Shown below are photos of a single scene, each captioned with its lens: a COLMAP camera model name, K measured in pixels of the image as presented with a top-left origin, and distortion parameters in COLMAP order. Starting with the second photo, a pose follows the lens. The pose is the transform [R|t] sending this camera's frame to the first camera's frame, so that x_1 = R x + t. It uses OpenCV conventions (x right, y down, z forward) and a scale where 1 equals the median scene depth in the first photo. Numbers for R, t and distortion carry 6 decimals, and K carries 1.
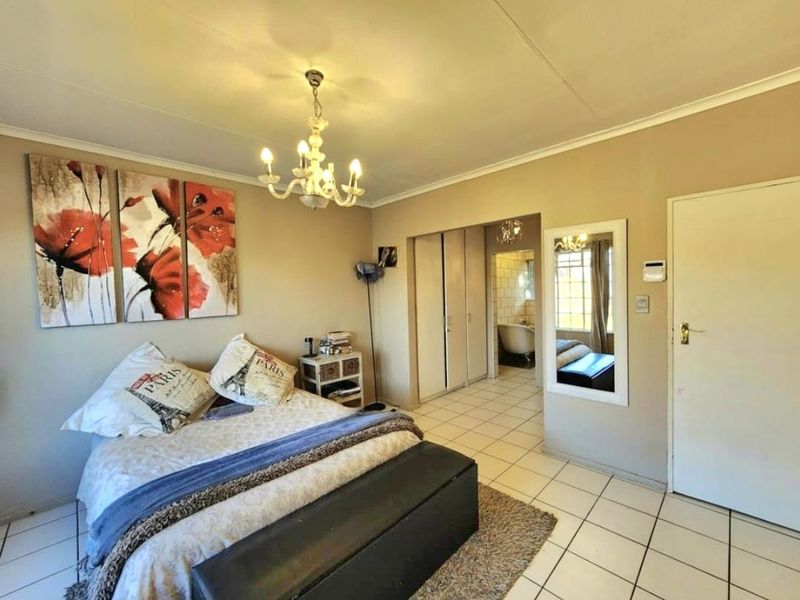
lens RADIAL K [[328.5, 0, 405.8], [0, 328.5, 299.3], [0, 0, 1]] dist [0.001221, 0.000156]
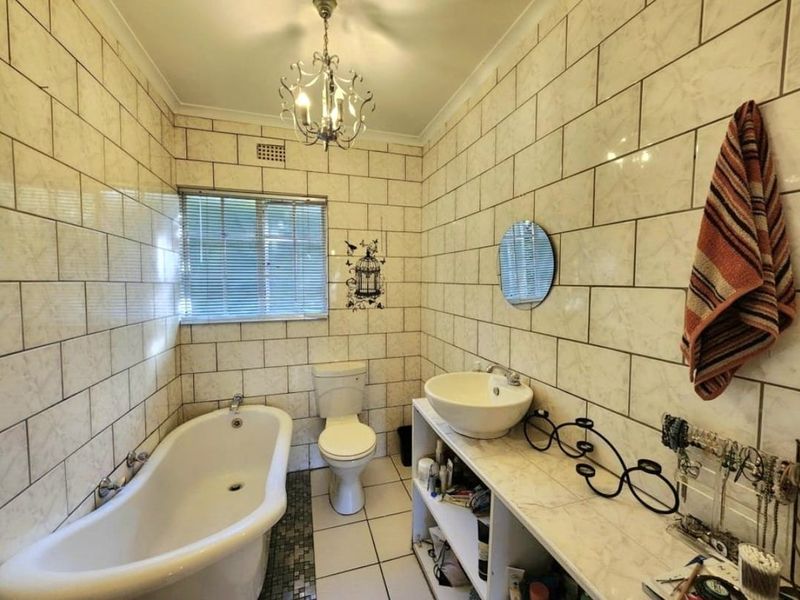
lens RADIAL K [[328.5, 0, 405.8], [0, 328.5, 299.3], [0, 0, 1]] dist [0.001221, 0.000156]
pose [[0.460505, -0.015158, 0.887527, 0.252140], [0.006116, 0.999885, 0.013903, -0.029011], [-0.887636, -0.000974, 0.460545, 0.869175]]
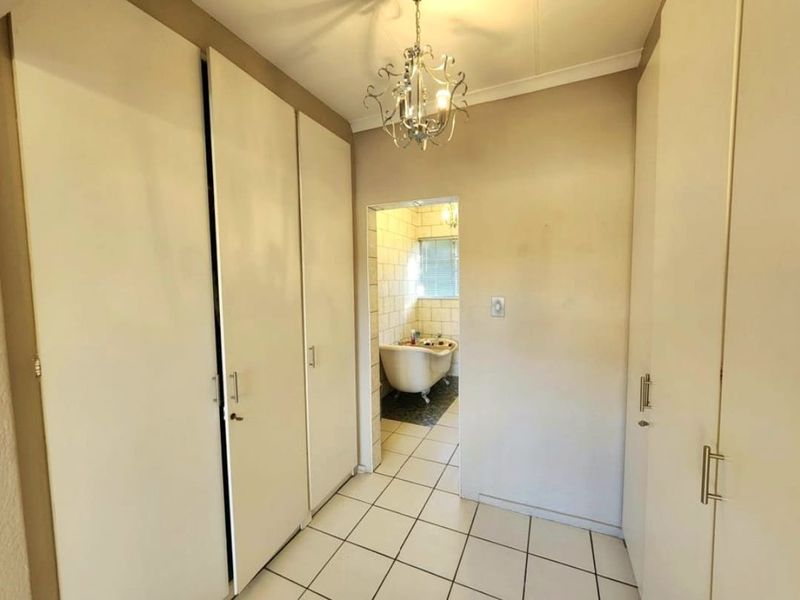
lens RADIAL K [[328.5, 0, 405.8], [0, 328.5, 299.3], [0, 0, 1]] dist [0.001221, 0.000156]
pose [[0.933276, -0.006140, 0.359108, 0.128208], [-0.005667, 0.999478, 0.031815, -0.021970], [-0.359116, -0.031728, 0.932753, 0.484234]]
